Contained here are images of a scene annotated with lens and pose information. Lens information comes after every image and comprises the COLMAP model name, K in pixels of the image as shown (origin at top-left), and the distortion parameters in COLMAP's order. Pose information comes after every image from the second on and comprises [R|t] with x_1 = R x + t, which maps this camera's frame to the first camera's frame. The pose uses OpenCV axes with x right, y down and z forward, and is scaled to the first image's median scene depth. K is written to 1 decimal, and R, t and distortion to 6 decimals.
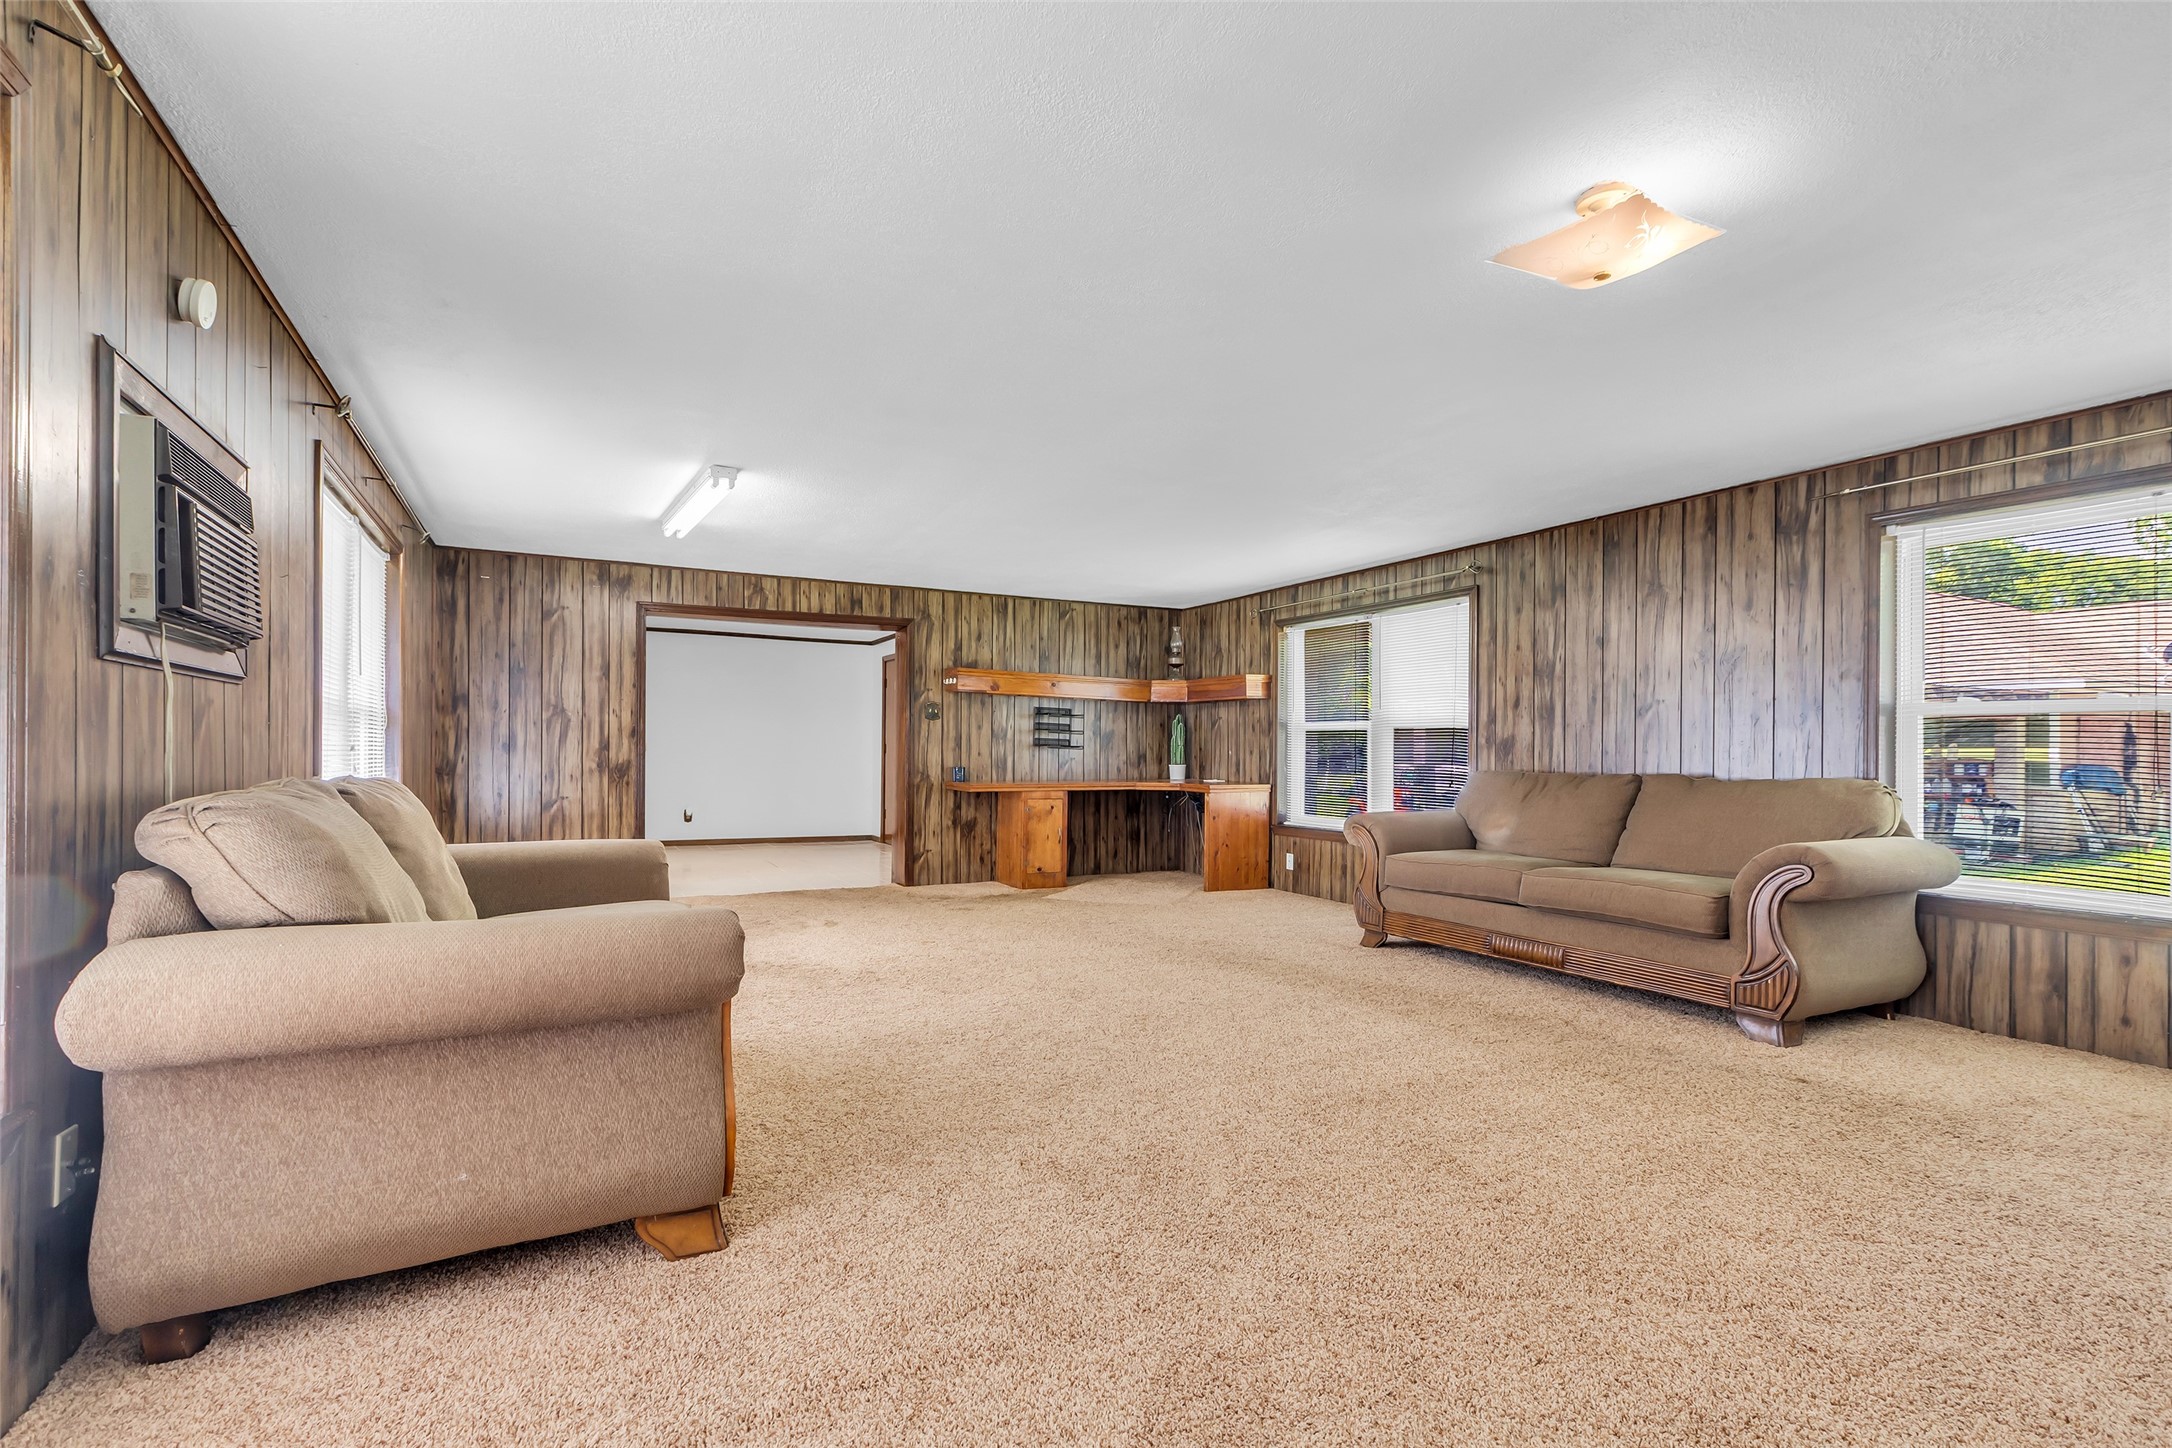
lens RADIAL K [[990.4, 0, 1118.9], [0, 990.4, 746.5], [0, 0, 1]] dist [0.005097, -0.000183]
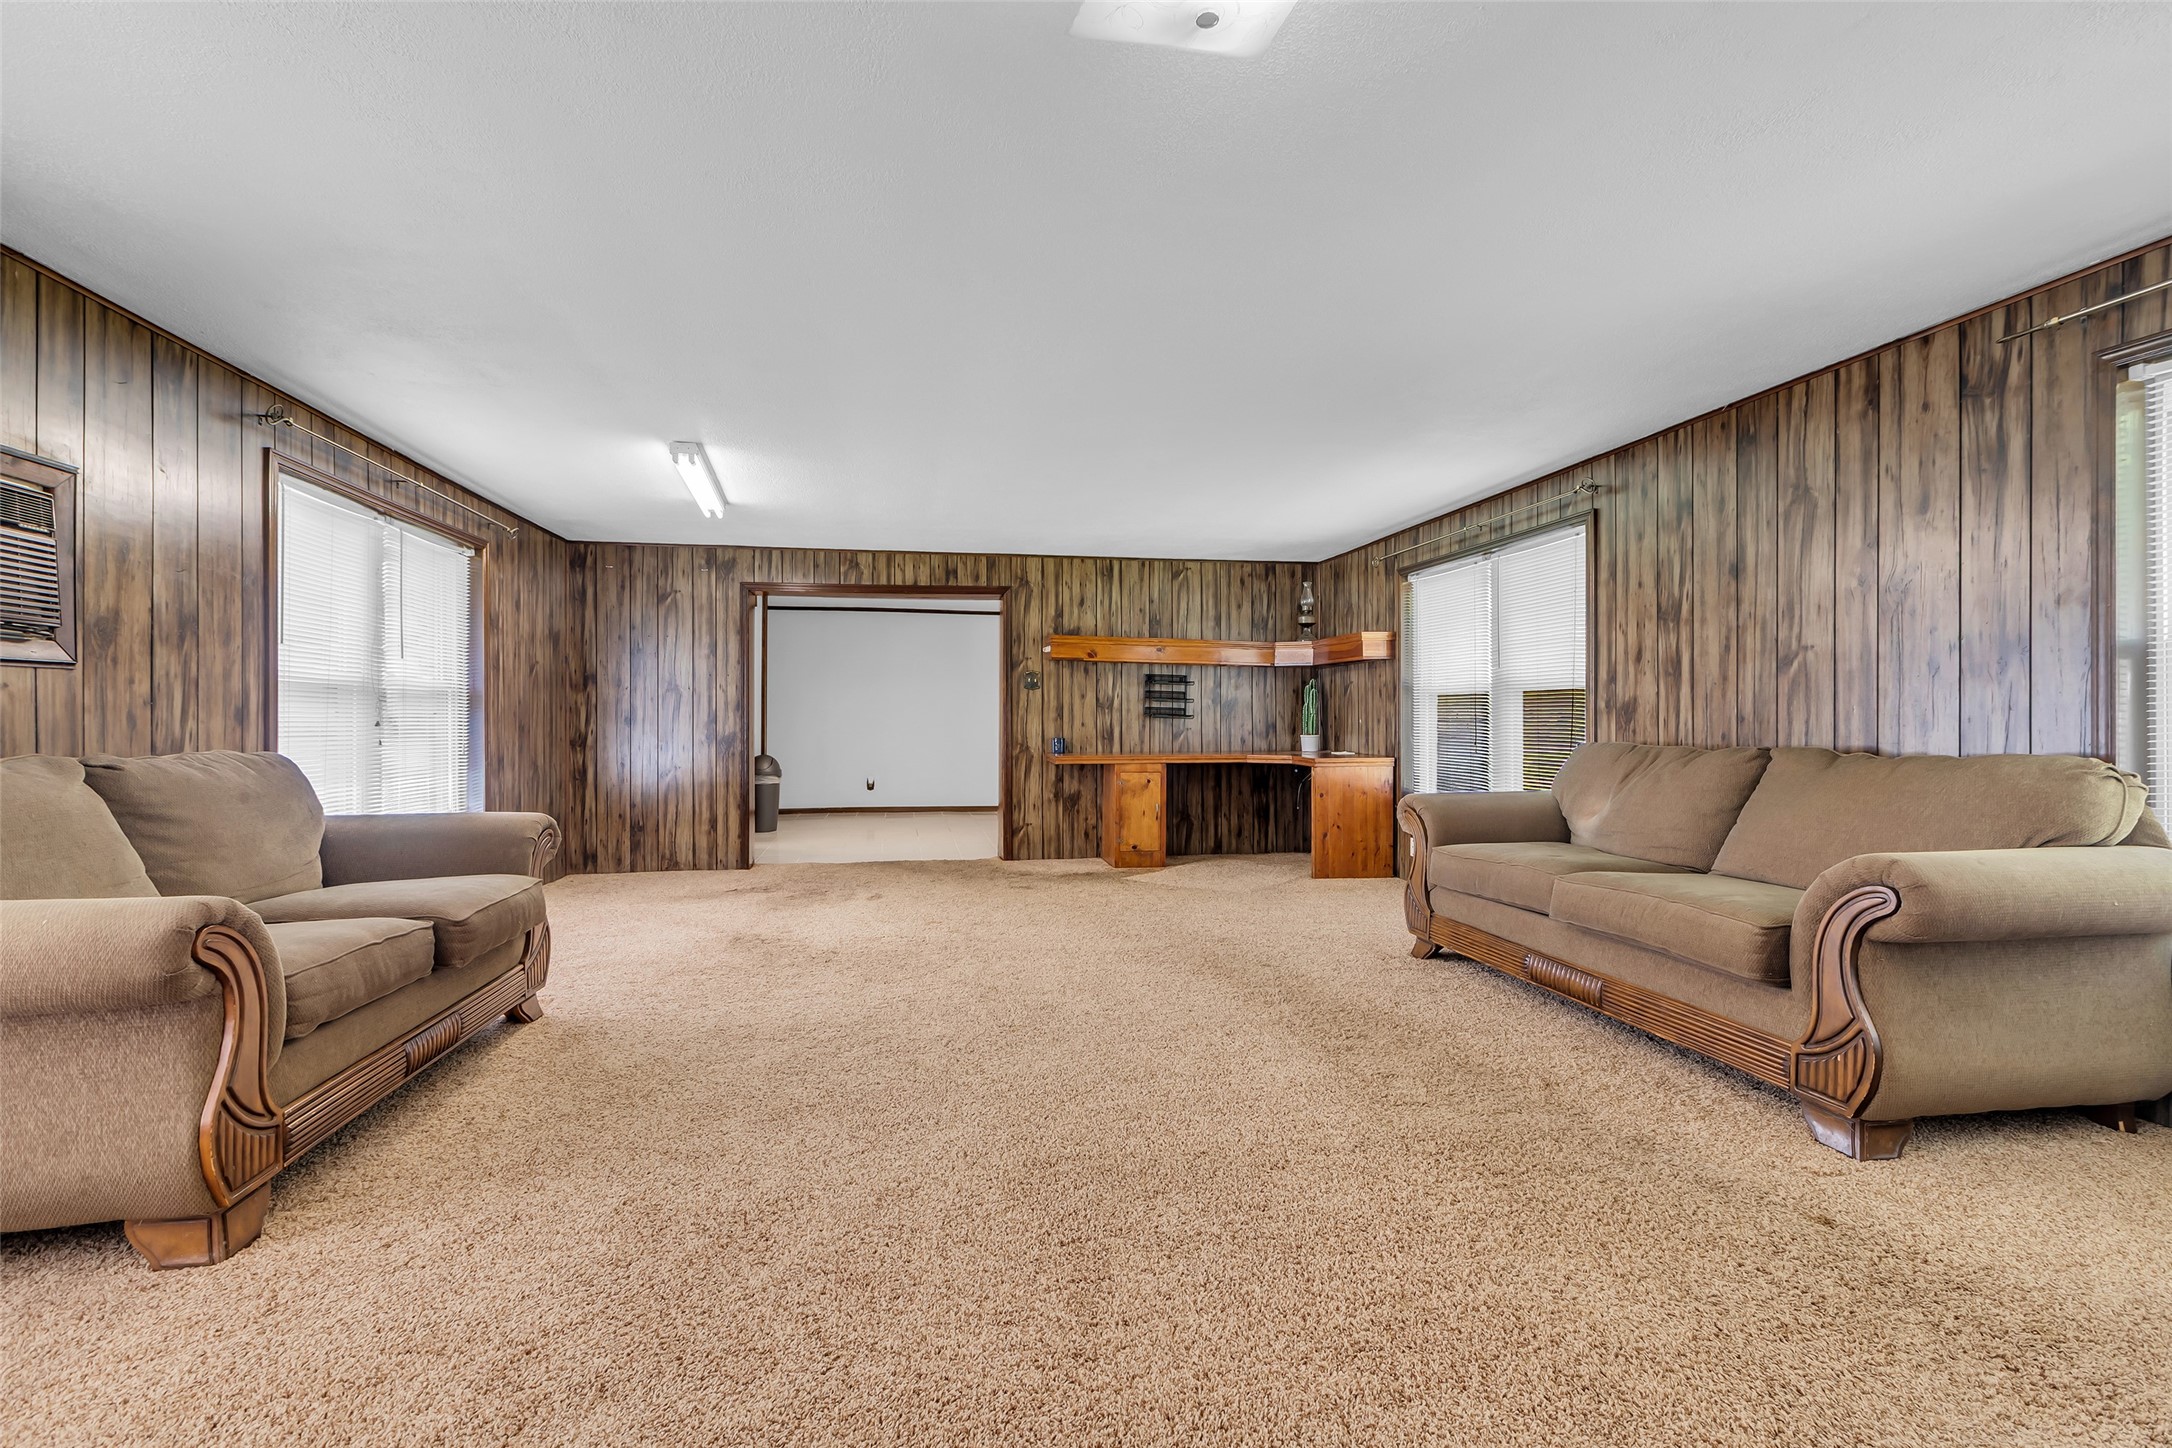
lens RADIAL K [[990.4, 0, 1121.2], [0, 990.4, 715.6], [0, 0, 1]] dist [0.005097, -0.000183]
pose [[0.952904, -0.009008, -0.303138, 0.280853], [0.008911, 0.999959, -0.001702, 0.001117], [0.303141, -0.001079, 0.952945, 0.149533]]
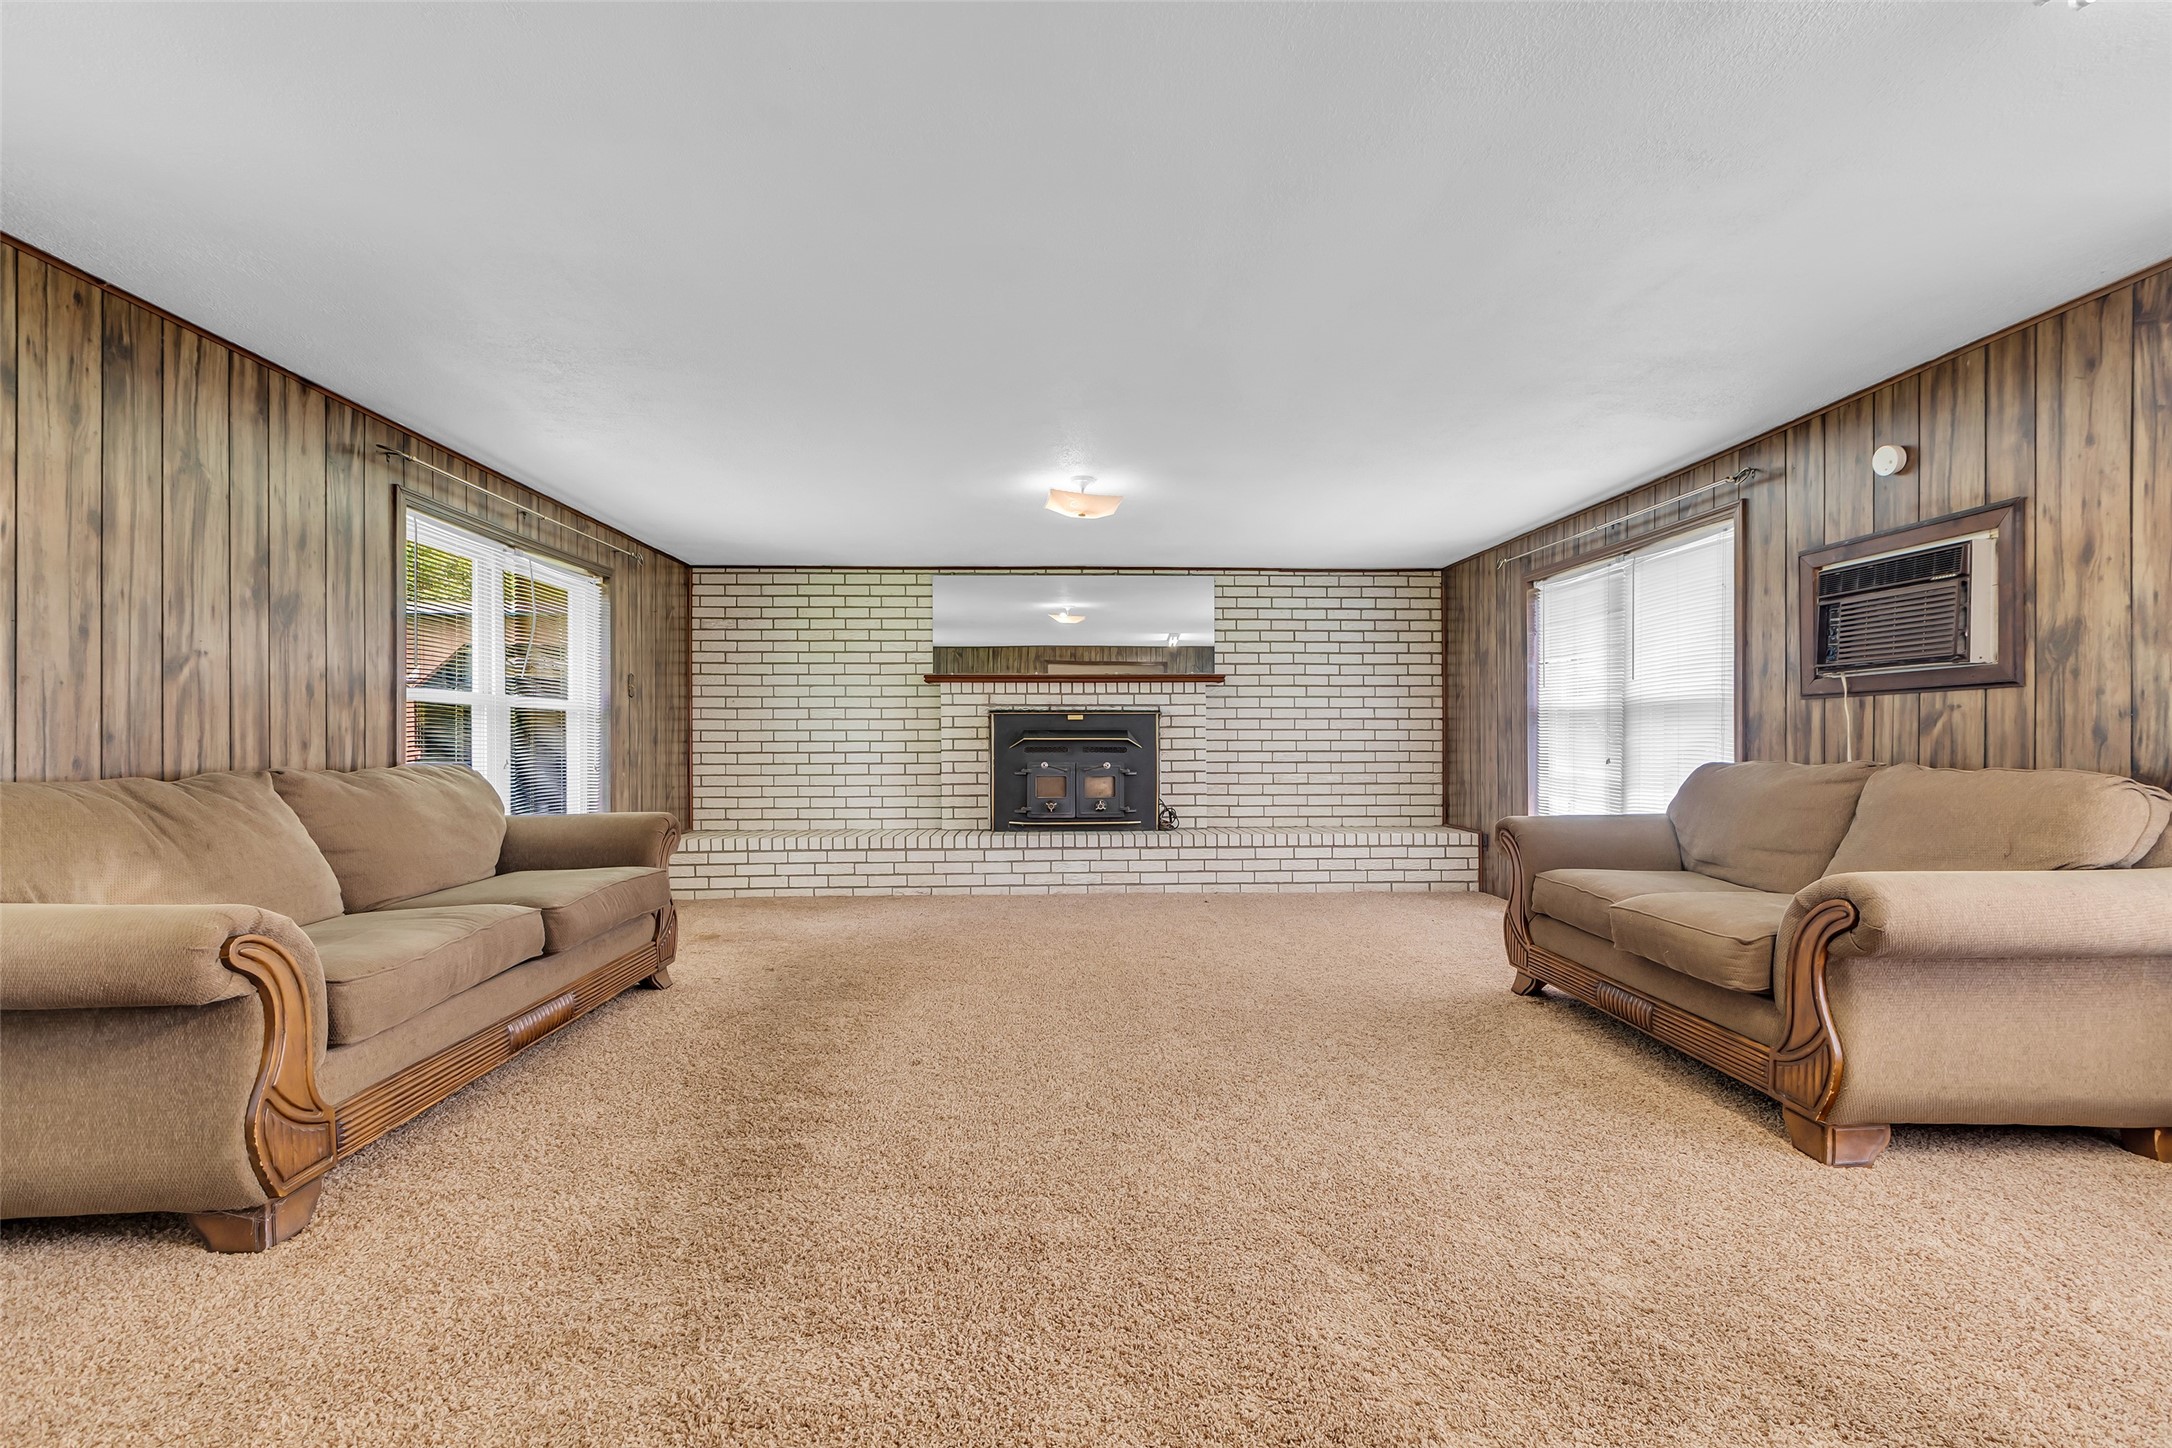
lens RADIAL K [[990.4, 0, 1095.0], [0, 990.4, 740.5], [0, 0, 1]] dist [0.005097, -0.000183]
pose [[-0.884474, -0.007400, 0.466531, -0.227360], [-0.006950, 0.999972, 0.002684, 0.003260], [-0.466538, -0.000868, -0.884501, 1.264528]]
